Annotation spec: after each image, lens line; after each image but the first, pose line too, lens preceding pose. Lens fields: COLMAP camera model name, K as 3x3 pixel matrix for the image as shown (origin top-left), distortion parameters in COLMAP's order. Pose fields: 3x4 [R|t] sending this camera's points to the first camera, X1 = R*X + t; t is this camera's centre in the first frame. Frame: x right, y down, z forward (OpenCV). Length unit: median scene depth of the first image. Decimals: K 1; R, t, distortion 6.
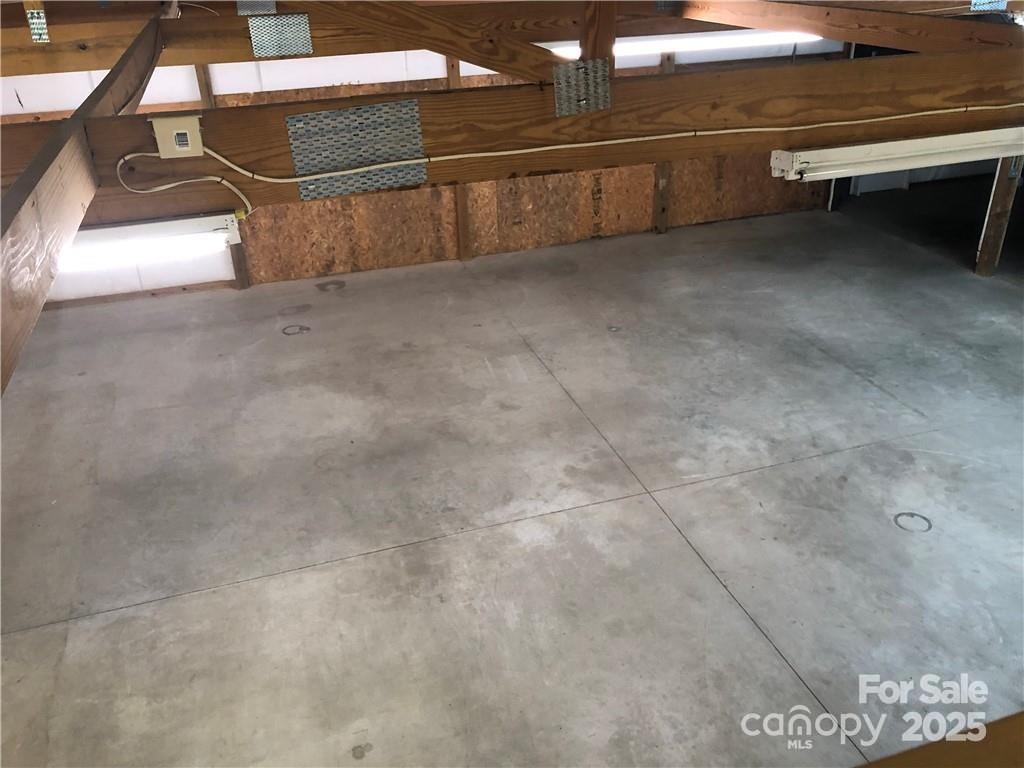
lens RADIAL K [[835.4, 0, 509.6], [0, 835.4, 378.6], [0, 0, 1]] dist [0.012779, -0.017610]
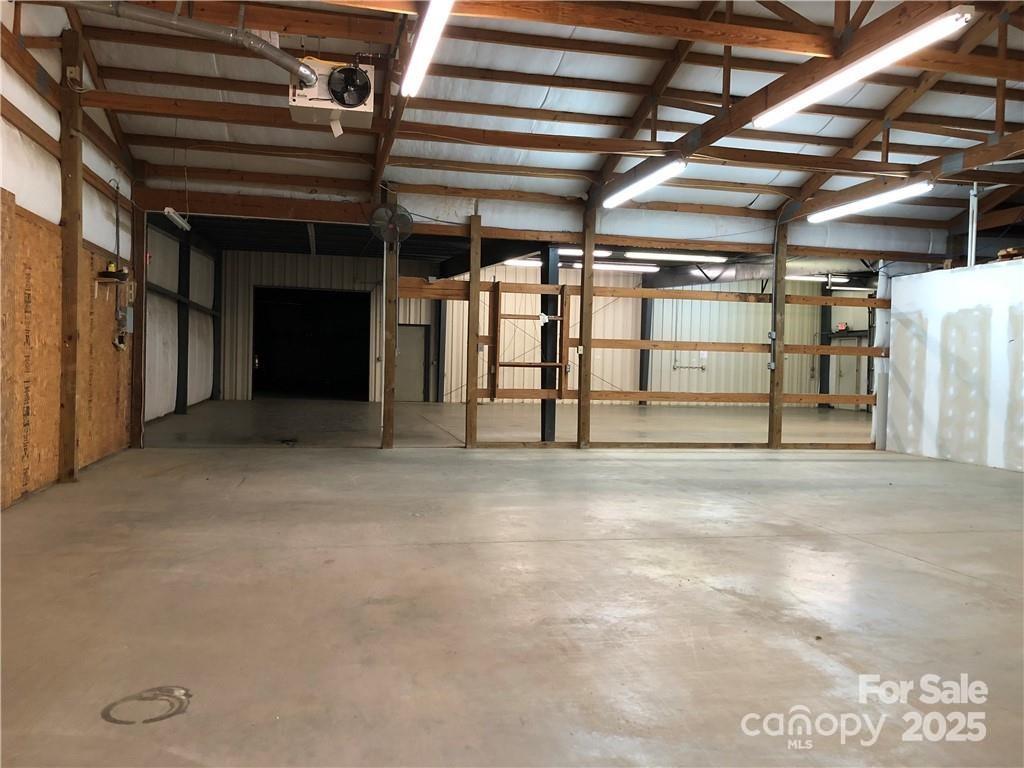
lens RADIAL K [[835.4, 0, 509.6], [0, 835.4, 378.6], [0, 0, 1]] dist [0.012779, -0.017610]
pose [[0.080123, 0.011310, 0.996721, -0.512397], [0.439545, 0.897067, -0.045513, -0.087212], [-0.894640, 0.441750, 0.066905, 0.778690]]
